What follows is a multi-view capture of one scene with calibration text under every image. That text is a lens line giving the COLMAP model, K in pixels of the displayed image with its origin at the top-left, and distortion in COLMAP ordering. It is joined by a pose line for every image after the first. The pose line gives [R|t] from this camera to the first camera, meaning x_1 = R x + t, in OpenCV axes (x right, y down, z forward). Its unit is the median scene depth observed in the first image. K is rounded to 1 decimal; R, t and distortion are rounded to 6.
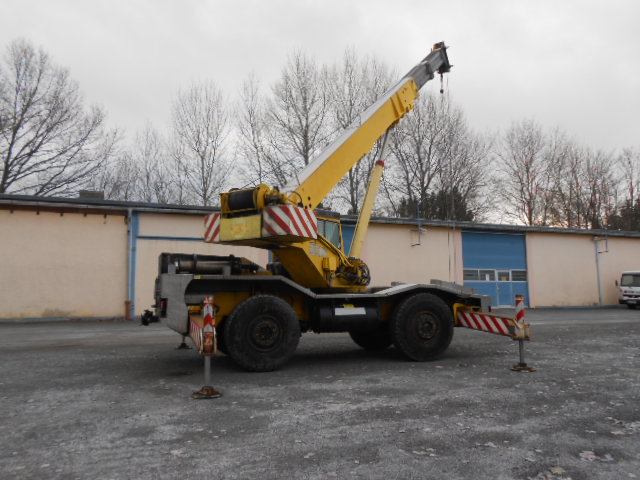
lens RADIAL K [[496.5, 0, 320.0], [0, 496.5, 240.0], [0, 0, 1]] dist [-0.010047, 0.006044]
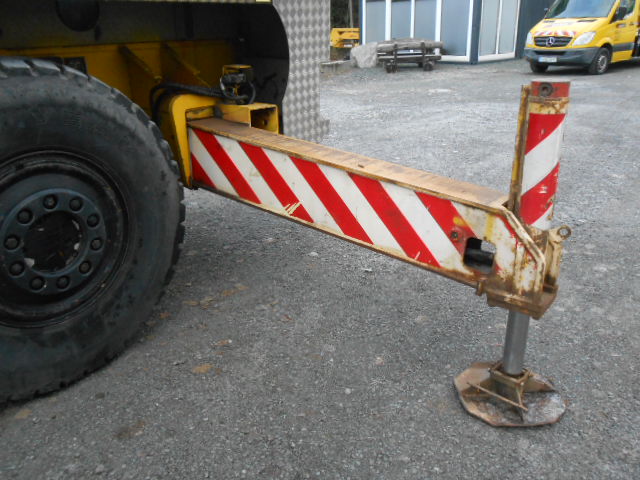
lens RADIAL K [[558.5, 0, 320.0], [0, 558.5, 240.0], [0, 0, 1]] dist [0.014973, 0.016140]
pose [[0.843587, -0.205962, 0.495923, 0.188538], [-0.050551, 0.888961, 0.455184, 0.062744], [-0.534607, -0.409057, 0.739505, 0.762646]]
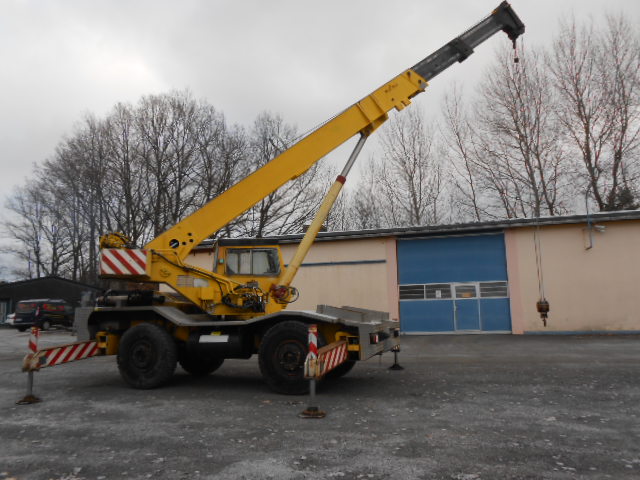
lens RADIAL K [[496.5, 0, 320.0], [0, 496.5, 240.0], [0, 0, 1]] dist [-0.010047, 0.006044]
pose [[0.767842, -0.101622, -0.632528, 0.843769], [0.083828, 0.994787, -0.058062, 0.015565], [0.635131, -0.008442, 0.772359, 0.314367]]
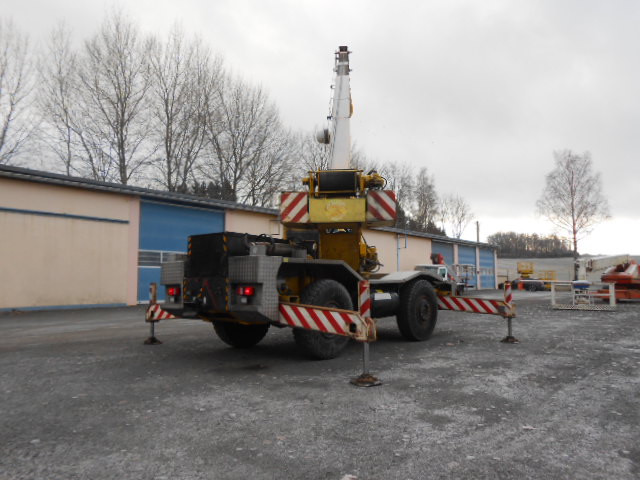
lens RADIAL K [[496.5, 0, 320.0], [0, 496.5, 240.0], [0, 0, 1]] dist [-0.010047, 0.006044]
pose [[0.874148, 0.042904, 0.483761, -0.523692], [-0.052281, 0.998615, 0.005905, 0.024126], [-0.482838, -0.030454, 0.875180, 0.139362]]
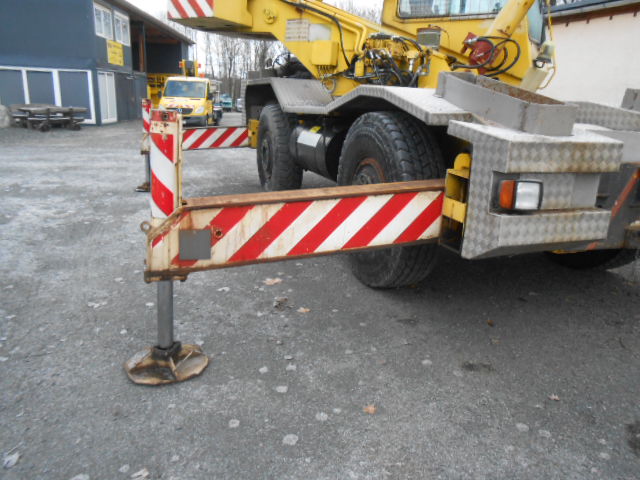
lens RADIAL K [[496.5, 0, 320.0], [0, 496.5, 240.0], [0, 0, 1]] dist [-0.010047, 0.006044]
pose [[-0.029356, 0.267595, -0.963084, 0.585398], [0.055659, 0.962442, 0.265720, 0.097468], [0.998018, -0.045804, -0.043148, 0.955621]]
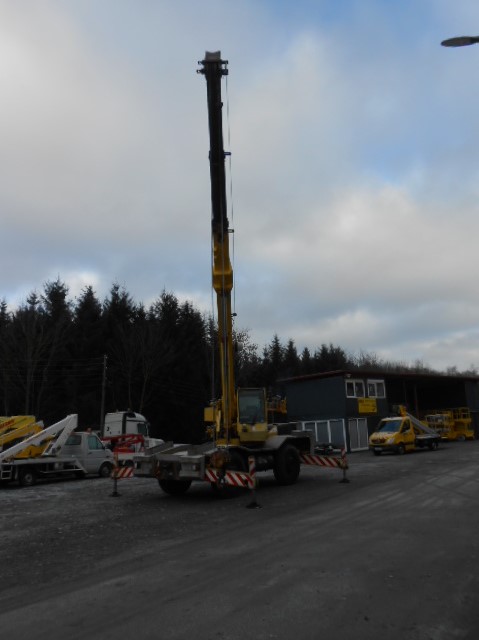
lens RADIAL K [[496.5, 0, 239.5], [0, 496.5, 320.0], [0, 0, 1]] dist [-0.010047, 0.006044]
pose [[0.830442, 0.090213, 0.549753, -0.907094], [-0.029126, 0.992483, -0.118867, -0.112888], [-0.556344, 0.082700, 0.826827, -0.360406]]
